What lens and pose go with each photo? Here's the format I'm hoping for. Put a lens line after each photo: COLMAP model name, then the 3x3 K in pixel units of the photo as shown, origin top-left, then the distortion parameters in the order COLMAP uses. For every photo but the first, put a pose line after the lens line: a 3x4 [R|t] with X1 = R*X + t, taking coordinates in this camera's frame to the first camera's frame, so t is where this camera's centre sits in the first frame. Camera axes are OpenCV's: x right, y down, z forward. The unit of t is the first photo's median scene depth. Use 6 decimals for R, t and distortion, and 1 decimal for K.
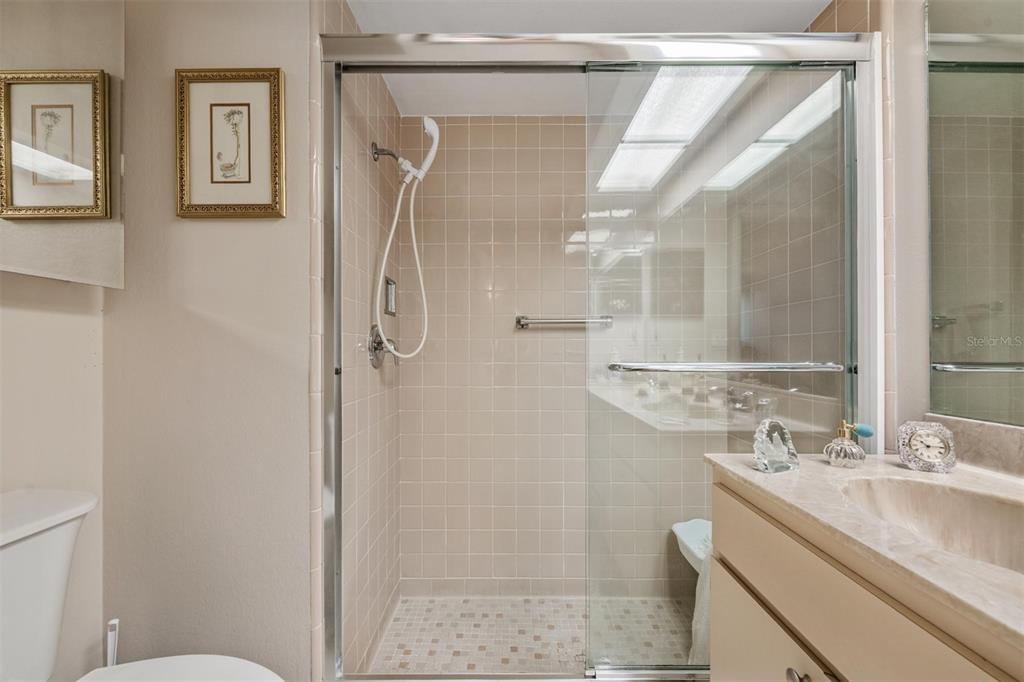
lens RADIAL K [[404.7, 0, 512.6], [0, 404.7, 346.7], [0, 0, 1]] dist [-0.000401, -0.005586]
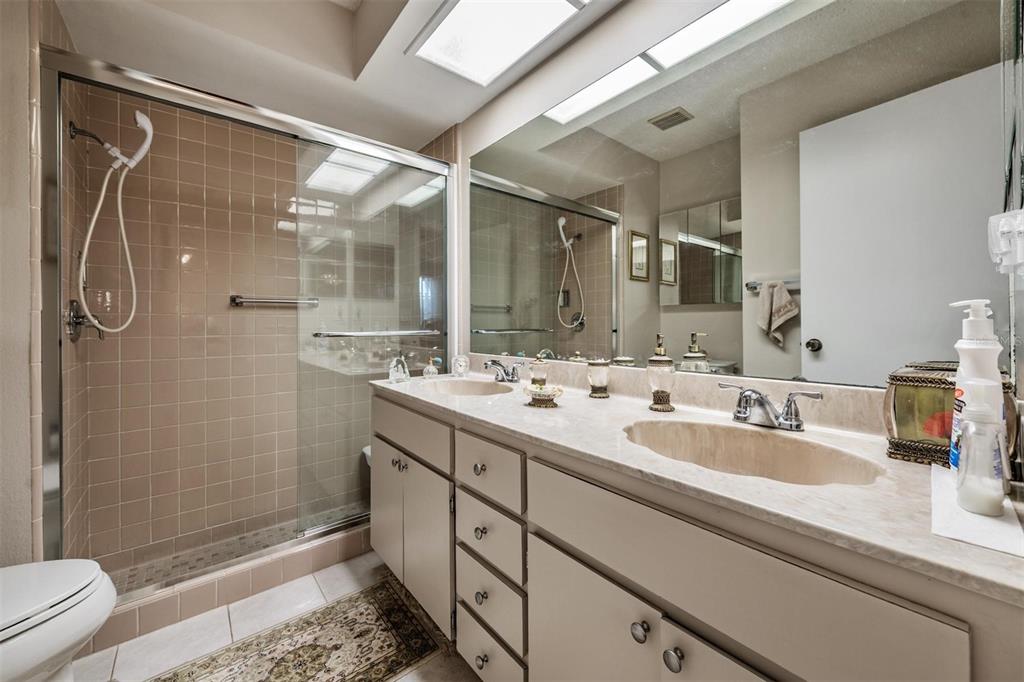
lens RADIAL K [[432.7, 0, 499.2], [0, 432.7, 332.4], [0, 0, 1]] dist [-0.008595, -0.000088]
pose [[0.811853, -0.011401, 0.583751, -0.100704], [-0.001622, 0.999761, 0.021783, 0.002703], [-0.583860, -0.018632, 0.811641, -0.508167]]
